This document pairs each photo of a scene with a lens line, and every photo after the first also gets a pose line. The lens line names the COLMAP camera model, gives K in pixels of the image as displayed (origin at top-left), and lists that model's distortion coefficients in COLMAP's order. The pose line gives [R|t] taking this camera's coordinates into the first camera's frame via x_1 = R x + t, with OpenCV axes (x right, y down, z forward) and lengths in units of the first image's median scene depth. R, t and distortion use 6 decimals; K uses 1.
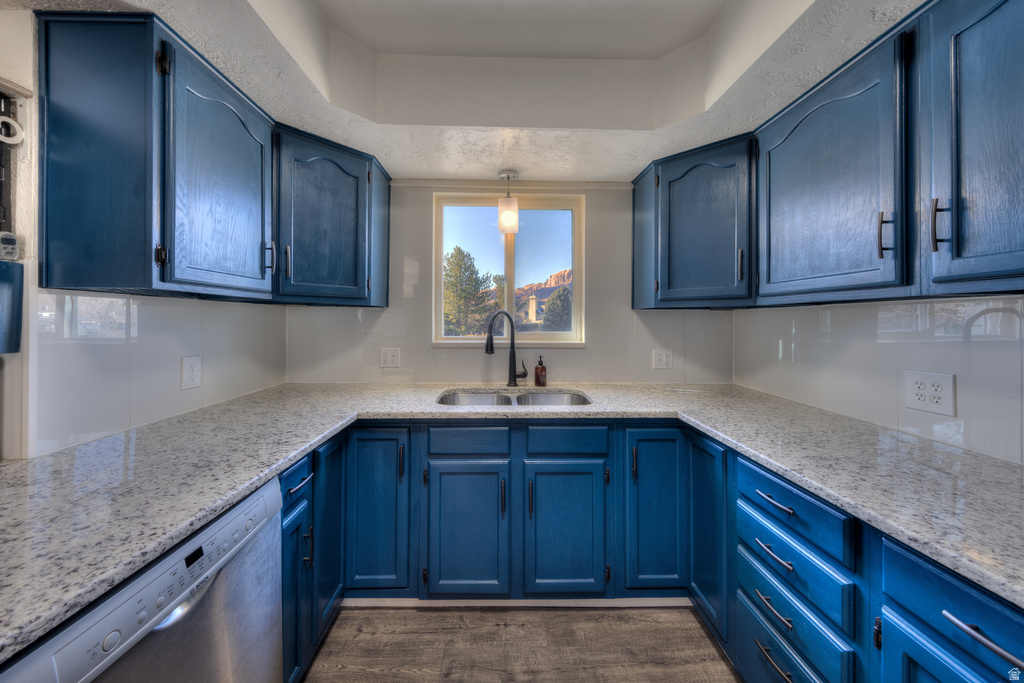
lens RADIAL K [[345.6, 0, 500.5], [0, 345.6, 319.7], [0, 0, 1]] dist [0.006470, -0.001655]
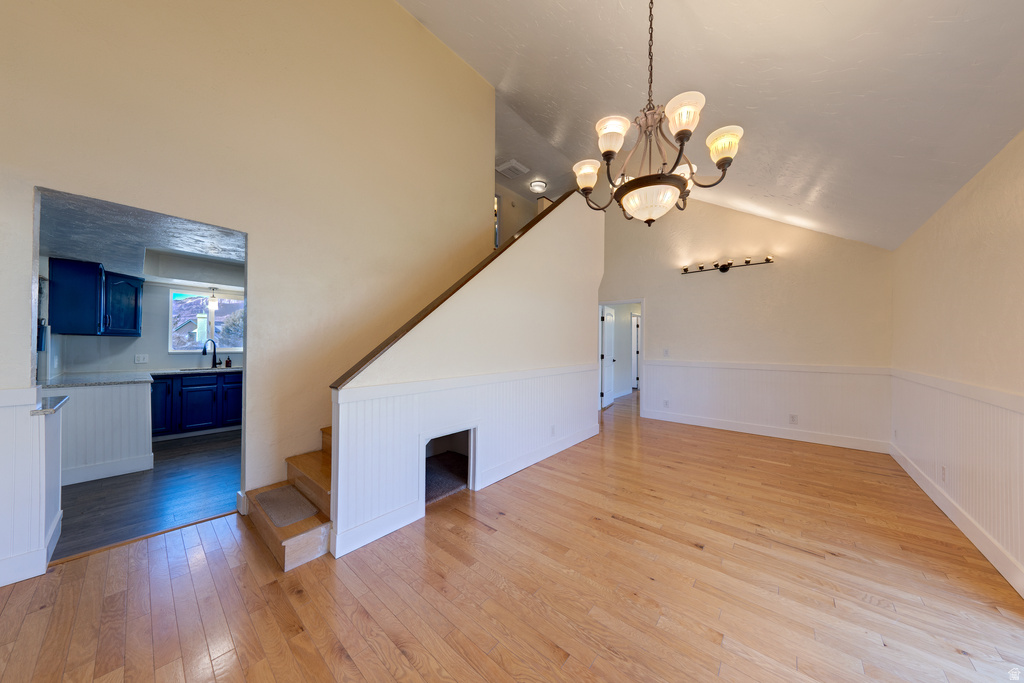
lens RADIAL K [[328.4, 0, 524.2], [0, 328.4, 337.0], [0, 0, 1]] dist [-0.002145, -0.000046]
pose [[0.636188, 0.017253, 0.771341, -0.482512], [-0.003999, 0.999810, -0.019066, -0.005469], [-0.771524, 0.009045, 0.636136, -2.958692]]
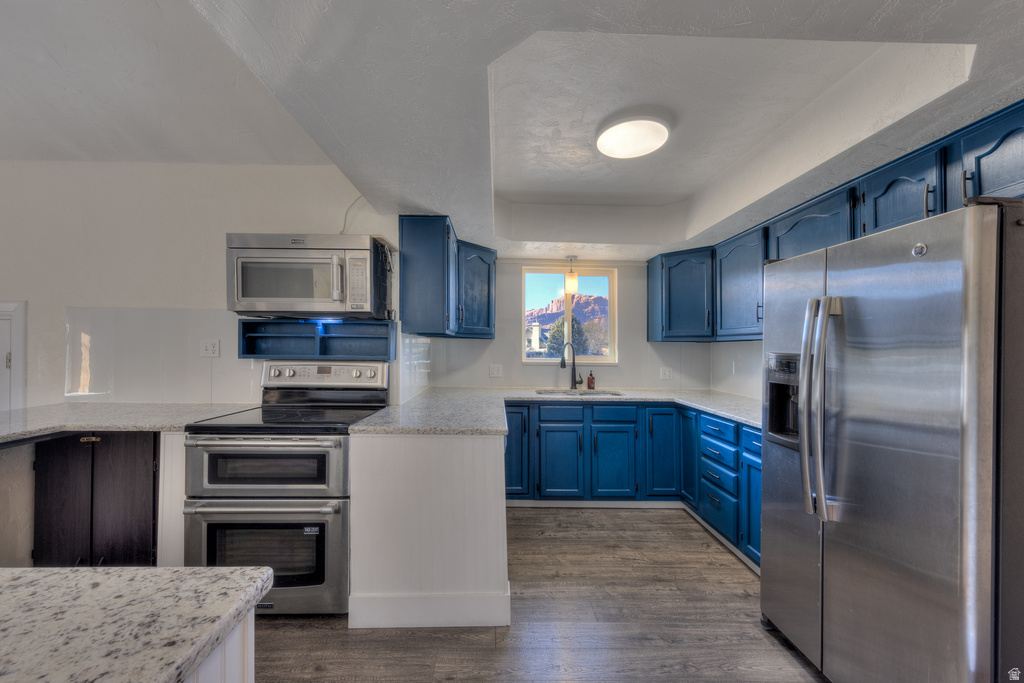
lens RADIAL K [[385.3, 0, 502.6], [0, 385.3, 334.6], [0, 0, 1]] dist [0.007393, -0.000199]
pose [[0.999663, 0.007925, 0.024732, -0.418867], [-0.007095, 0.999415, -0.033467, 0.002469], [-0.024983, 0.033281, 0.999134, -0.960601]]
